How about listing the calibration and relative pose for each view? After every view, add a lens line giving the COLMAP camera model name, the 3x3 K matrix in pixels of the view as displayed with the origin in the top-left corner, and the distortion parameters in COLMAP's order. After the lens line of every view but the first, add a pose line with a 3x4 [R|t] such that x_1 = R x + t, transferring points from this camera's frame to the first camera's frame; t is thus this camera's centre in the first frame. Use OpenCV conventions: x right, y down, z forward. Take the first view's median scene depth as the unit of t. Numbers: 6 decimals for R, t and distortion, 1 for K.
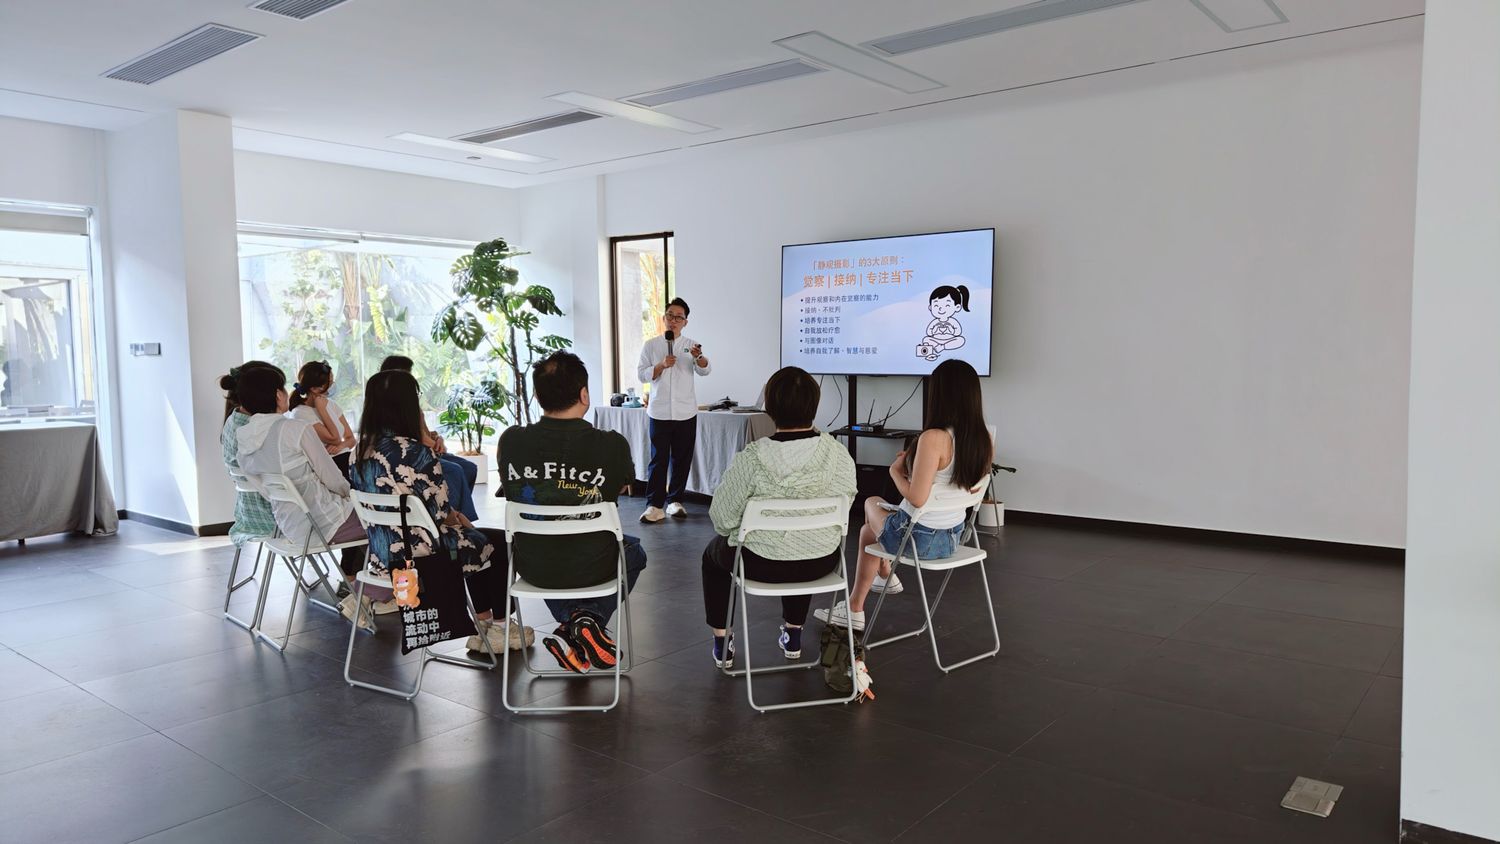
lens RADIAL K [[1007.9, 0, 750.0], [0, 1007.9, 422.0], [0, 0, 1]] dist [0.004712, -0.002441]
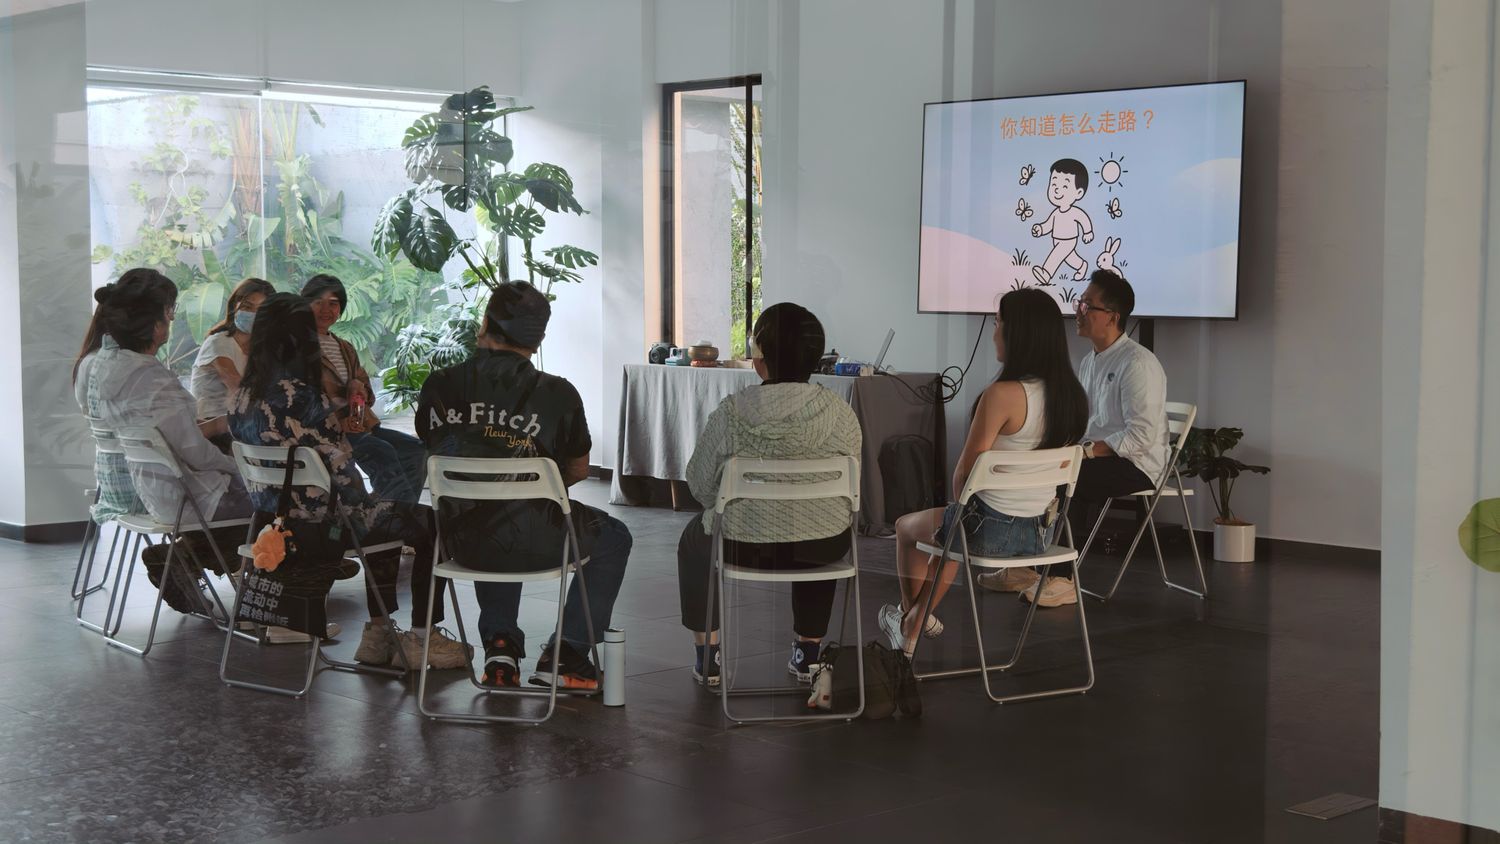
lens RADIAL K [[2078.4, 0, 750.0], [0, 2078.4, 422.0], [0, 0, 1]] dist [0.161012, 0.004953]
pose [[0.990123, 0.019492, -0.138836, 0.090546], [-0.019748, 0.999805, -0.000464, 0.018086], [0.138800, 0.003201, 0.990315, -0.227728]]
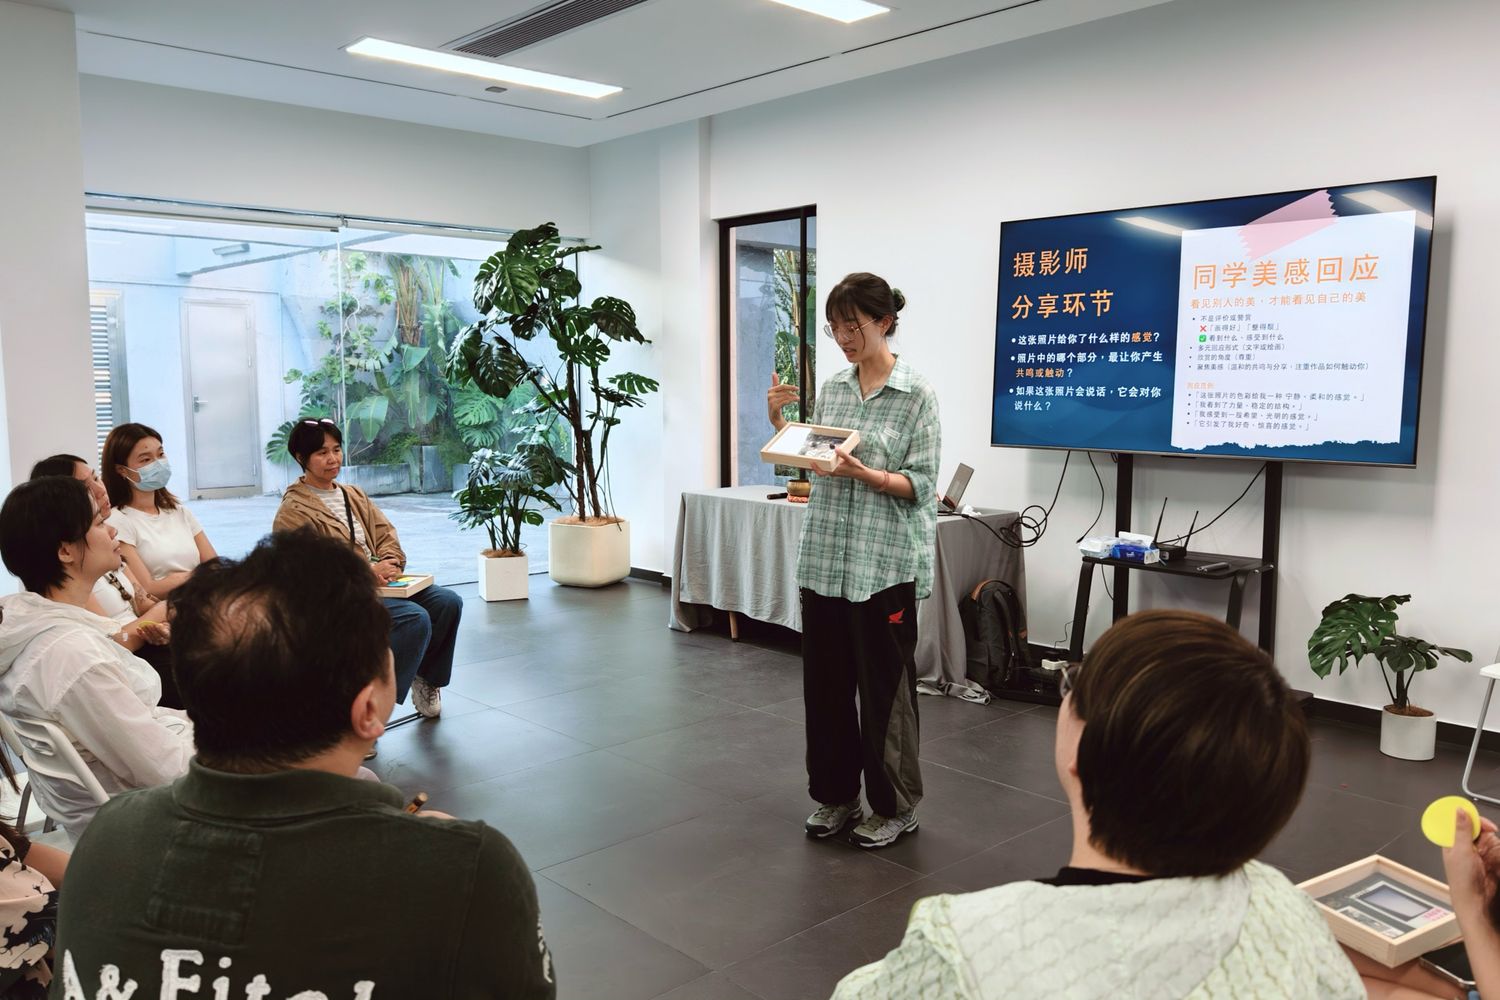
lens RADIAL K [[1141.0, 0, 750.0], [0, 1141.0, 500.0], [0, 0, 1]] dist [0.004411, -0.000209]
pose [[0.989185, 0.025666, -0.144407, -0.011974], [-0.020724, 0.999150, 0.035621, -0.033314], [0.145198, -0.032243, 0.988877, 0.289342]]
